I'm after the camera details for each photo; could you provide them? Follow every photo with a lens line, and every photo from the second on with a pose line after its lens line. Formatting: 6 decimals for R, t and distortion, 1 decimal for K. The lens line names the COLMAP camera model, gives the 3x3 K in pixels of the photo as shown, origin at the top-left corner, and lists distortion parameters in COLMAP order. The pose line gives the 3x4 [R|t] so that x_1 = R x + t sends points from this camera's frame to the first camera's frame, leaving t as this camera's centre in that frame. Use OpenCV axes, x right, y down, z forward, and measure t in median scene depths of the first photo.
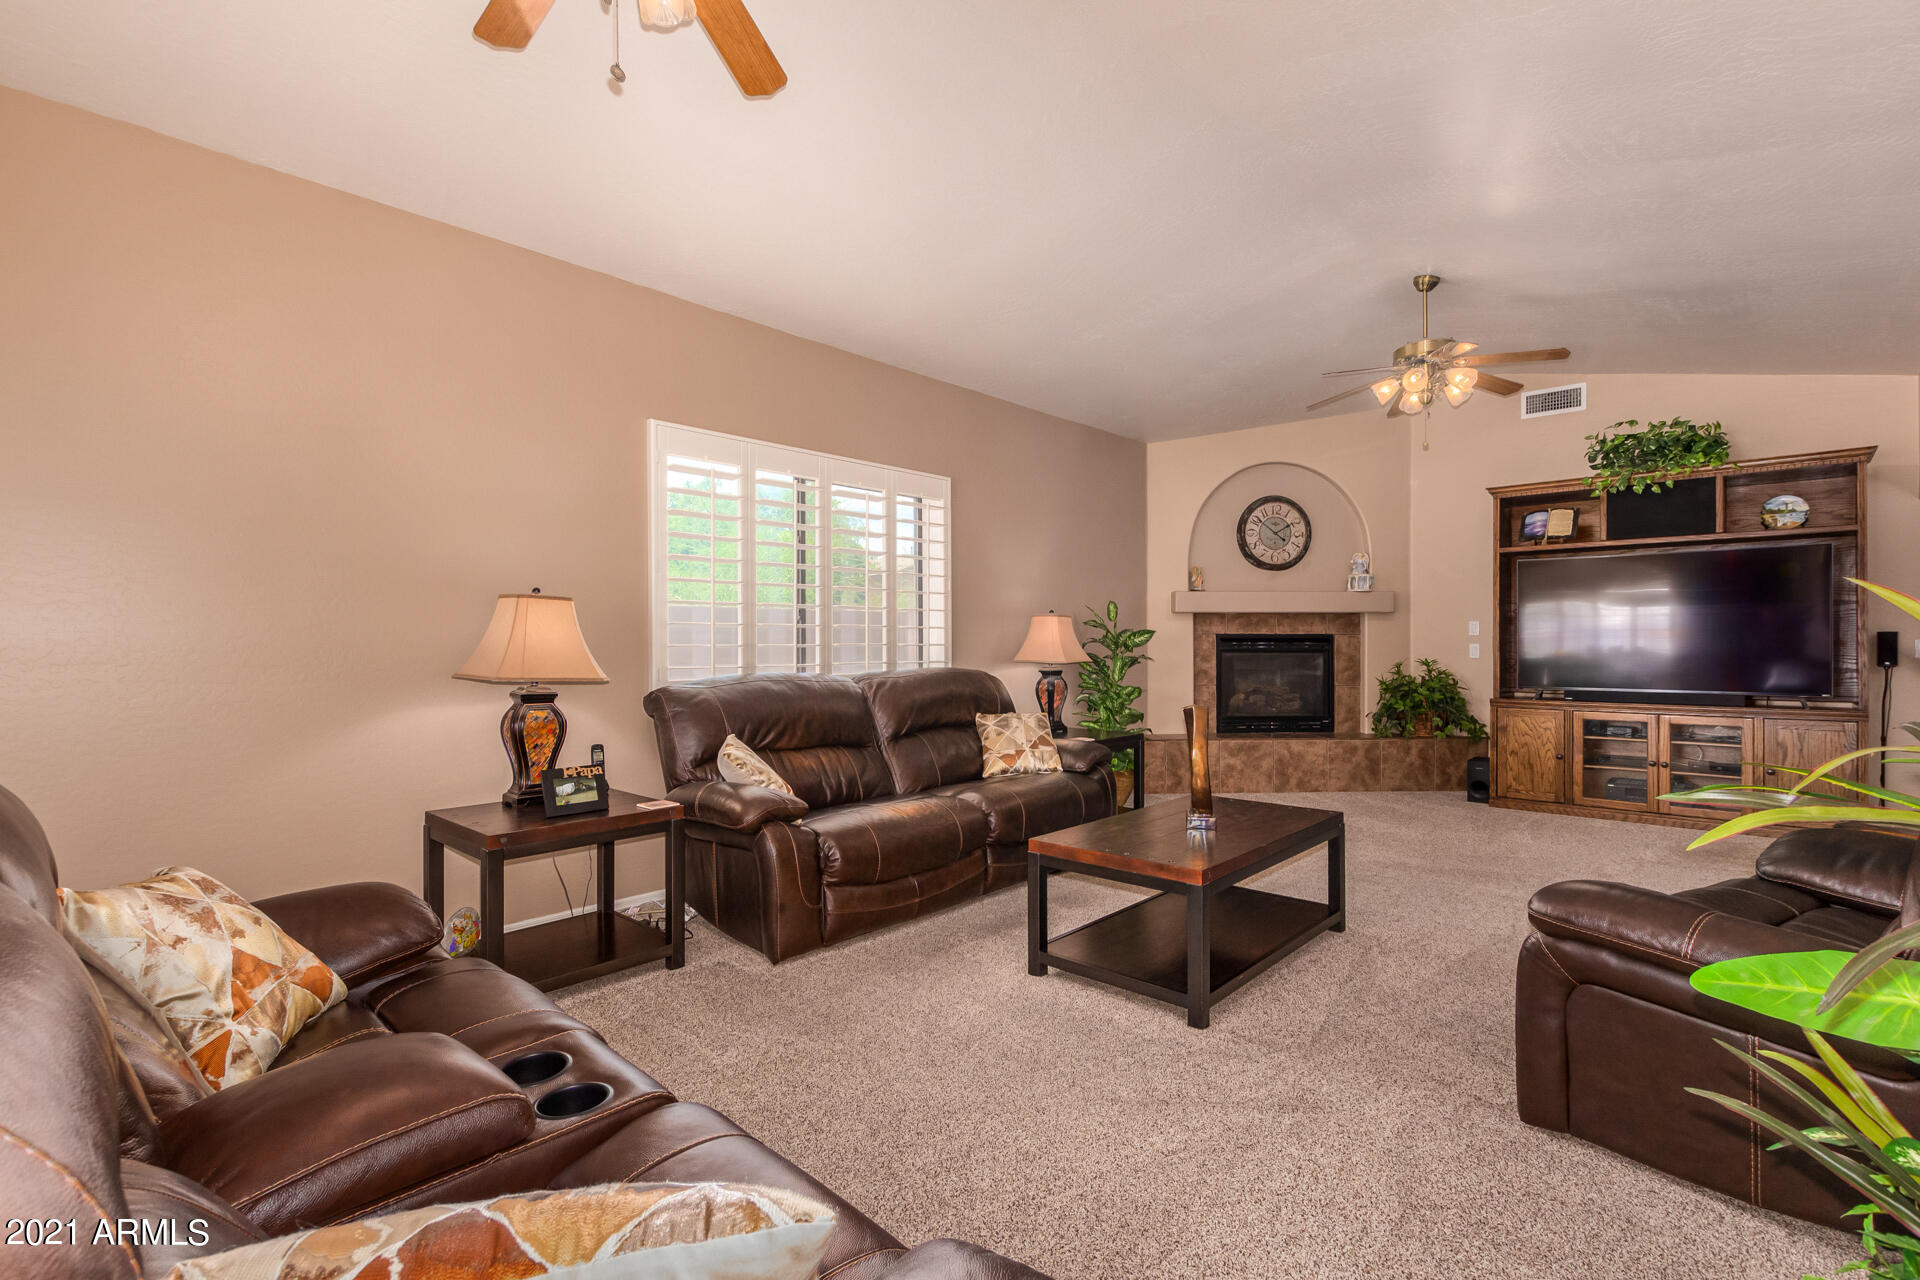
lens RADIAL K [[894.3, 0, 960.3], [0, 894.3, 646.5], [0, 0, 1]] dist [0.001607, -0.000066]
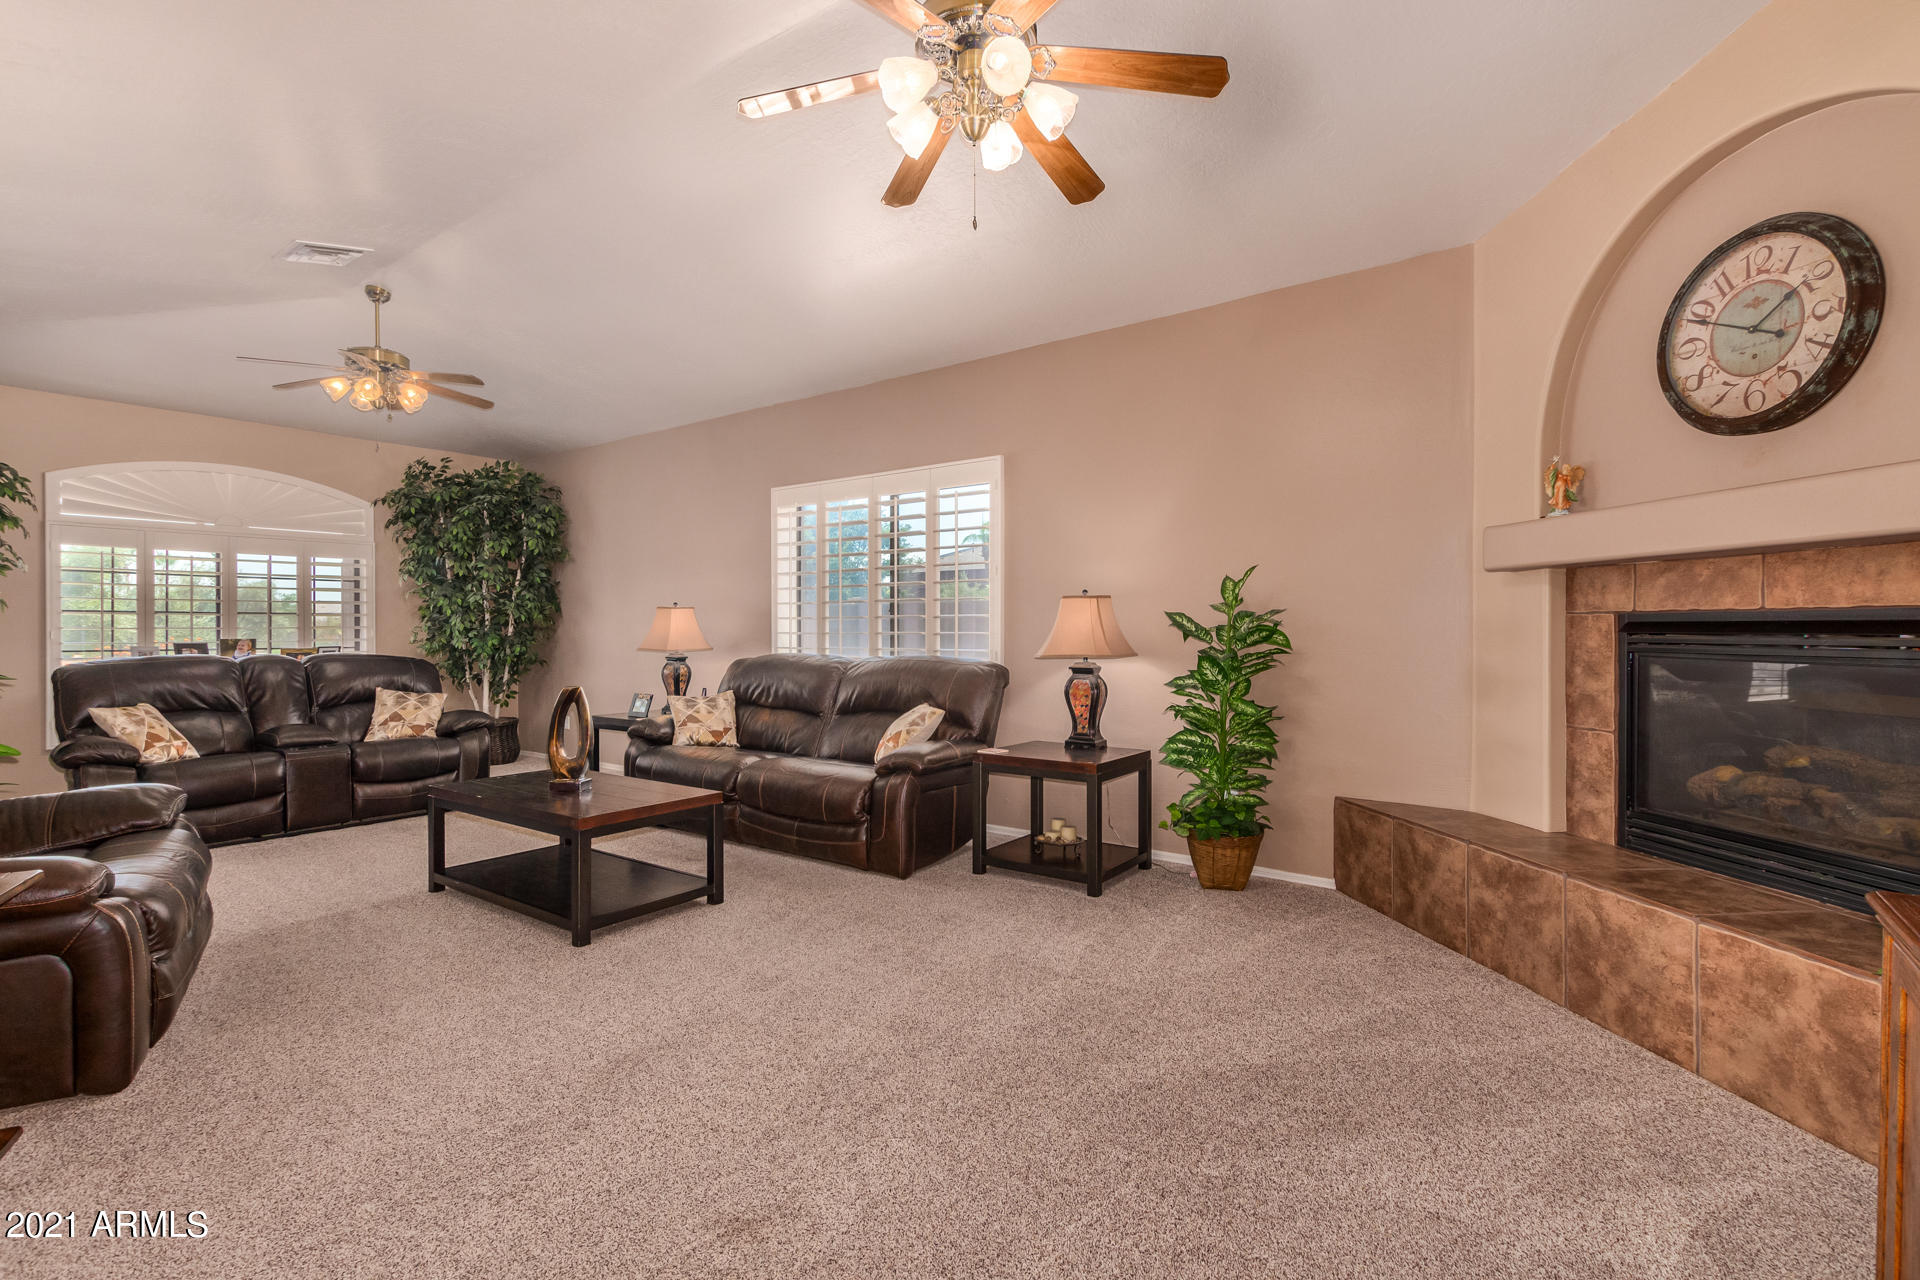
lens RADIAL K [[886.1, 0, 958.0], [0, 886.1, 637.9], [0, 0, 1]] dist [0.002221, -0.000594]
pose [[0.094693, 0.014348, -0.995403, 0.717558], [-0.000017, 0.999896, 0.014411, -0.008590], [0.995507, -0.001347, 0.094684, 0.687317]]
